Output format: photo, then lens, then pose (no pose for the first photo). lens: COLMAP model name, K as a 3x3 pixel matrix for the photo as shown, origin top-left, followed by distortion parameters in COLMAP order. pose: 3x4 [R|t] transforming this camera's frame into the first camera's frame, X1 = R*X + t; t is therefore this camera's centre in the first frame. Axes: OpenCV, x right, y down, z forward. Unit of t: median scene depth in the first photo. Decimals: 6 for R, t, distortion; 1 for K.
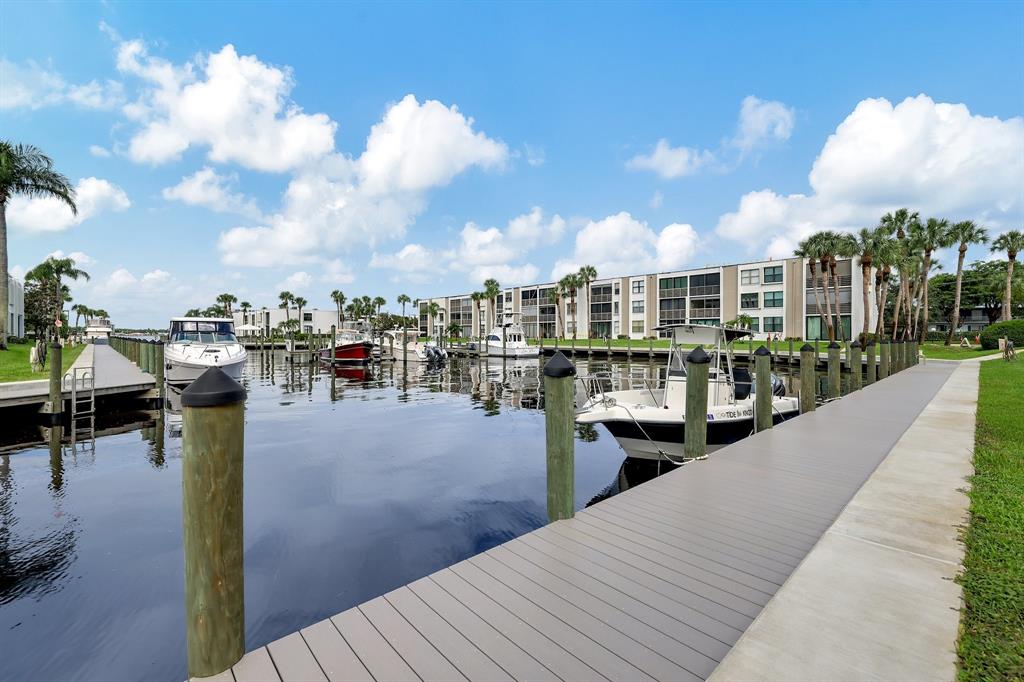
lens RADIAL K [[441.5, 0, 512.0], [0, 441.5, 341.0], [0, 0, 1]] dist [0.008937, -0.000031]
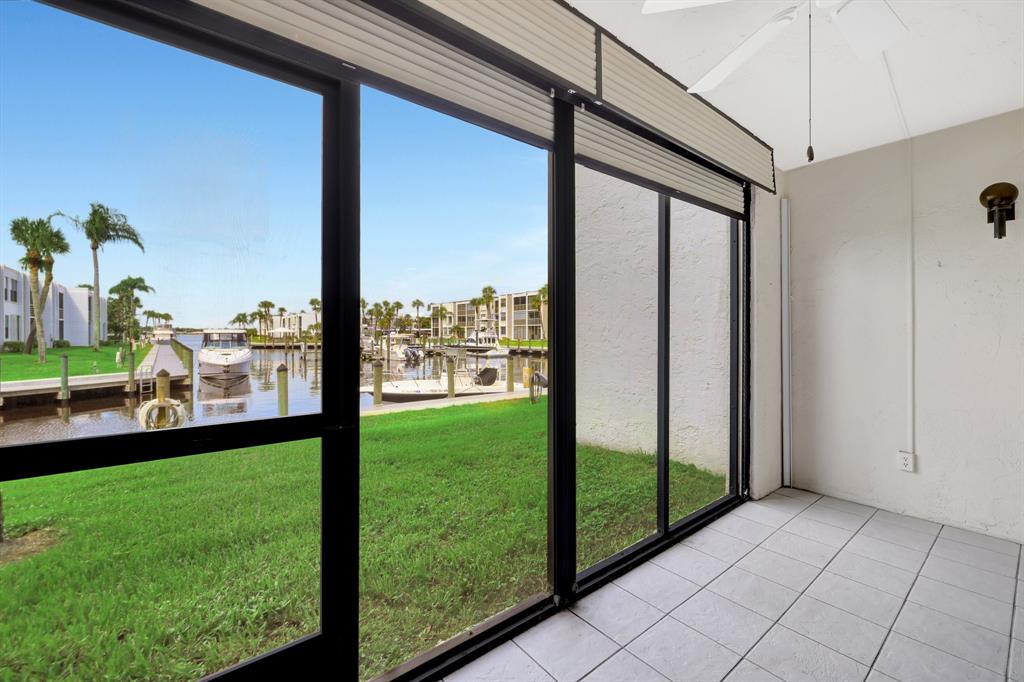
lens RADIAL K [[427.8, 0, 512.0], [0, 427.8, 341.0], [0, 0, 1]] dist [-0.000980, -0.000418]
pose [[0.997708, -0.001003, -0.067660, 0.088946], [0.001309, 0.999989, 0.004479, -0.006546], [0.067655, -0.004557, 0.997698, -0.087725]]
